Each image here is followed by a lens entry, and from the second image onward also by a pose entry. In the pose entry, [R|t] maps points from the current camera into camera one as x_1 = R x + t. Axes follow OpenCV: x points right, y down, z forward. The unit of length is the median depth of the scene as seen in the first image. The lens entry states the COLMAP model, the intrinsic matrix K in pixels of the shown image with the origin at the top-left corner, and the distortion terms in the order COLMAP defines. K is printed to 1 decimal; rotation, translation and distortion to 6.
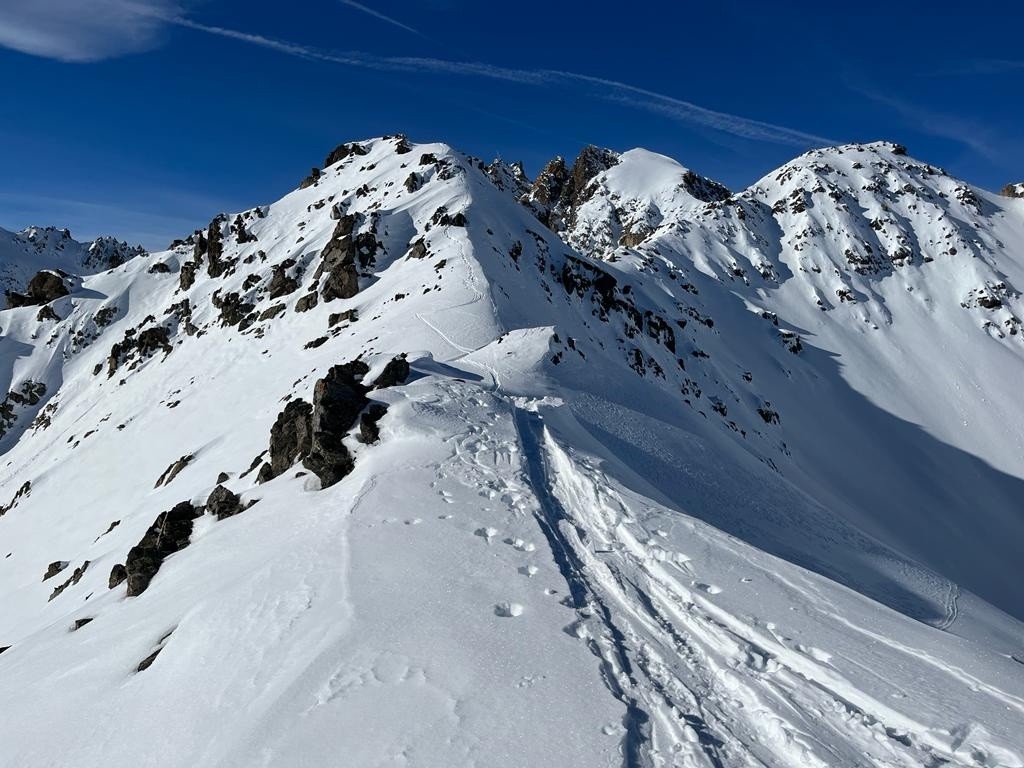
lens RADIAL K [[750.5, 0, 518.8], [0, 750.5, 392.4], [0, 0, 1]] dist [0.026581, -0.004670]
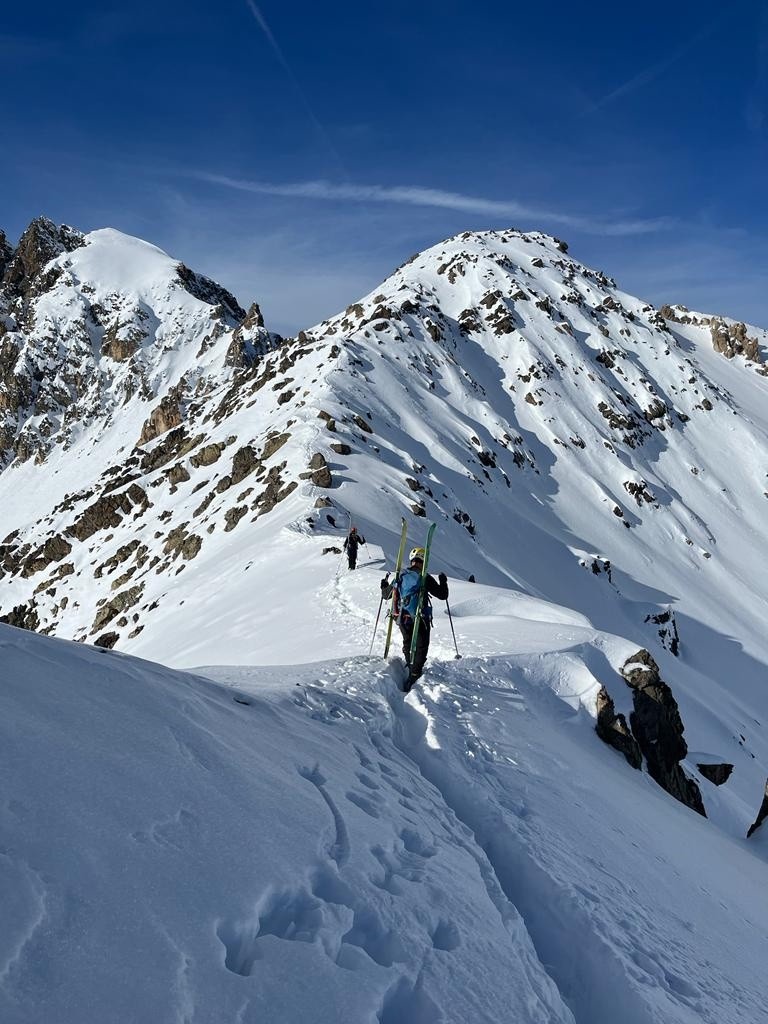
lens RADIAL K [[750.5, 0, 376.9], [0, 750.5, 530.6], [0, 0, 1]] dist [0.026581, -0.004670]
pose [[0.873957, -0.081313, 0.479153, -0.000250], [0.060653, 0.996445, 0.058470, -0.127205], [-0.482203, -0.022038, 0.875782, 0.537971]]
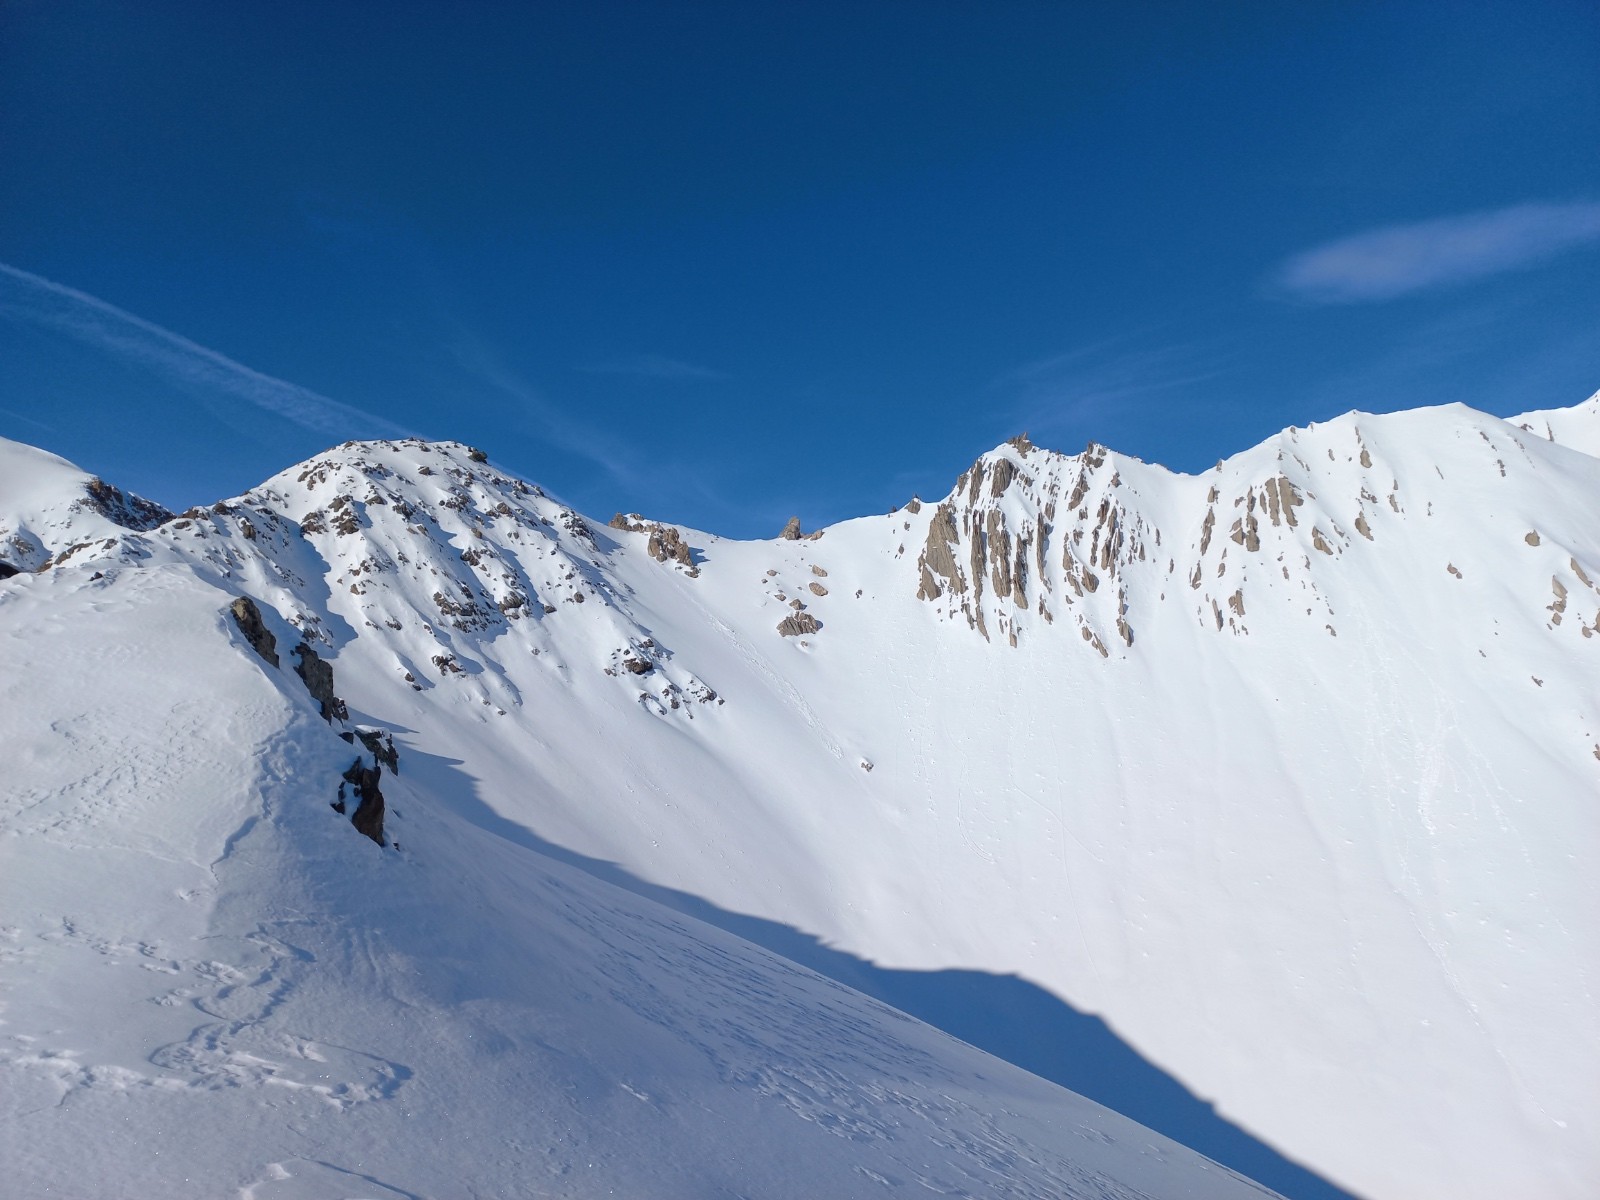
lens RADIAL K [[1118.3, 0, 850.4], [0, 1118.3, 626.4], [0, 0, 1]] dist [-0.008350, -0.002742]
pose [[0.682882, -0.016698, 0.730338, -0.004815], [0.148322, 0.982085, -0.116231, -0.004231], [-0.715313, 0.187697, 0.673125, 0.131698]]
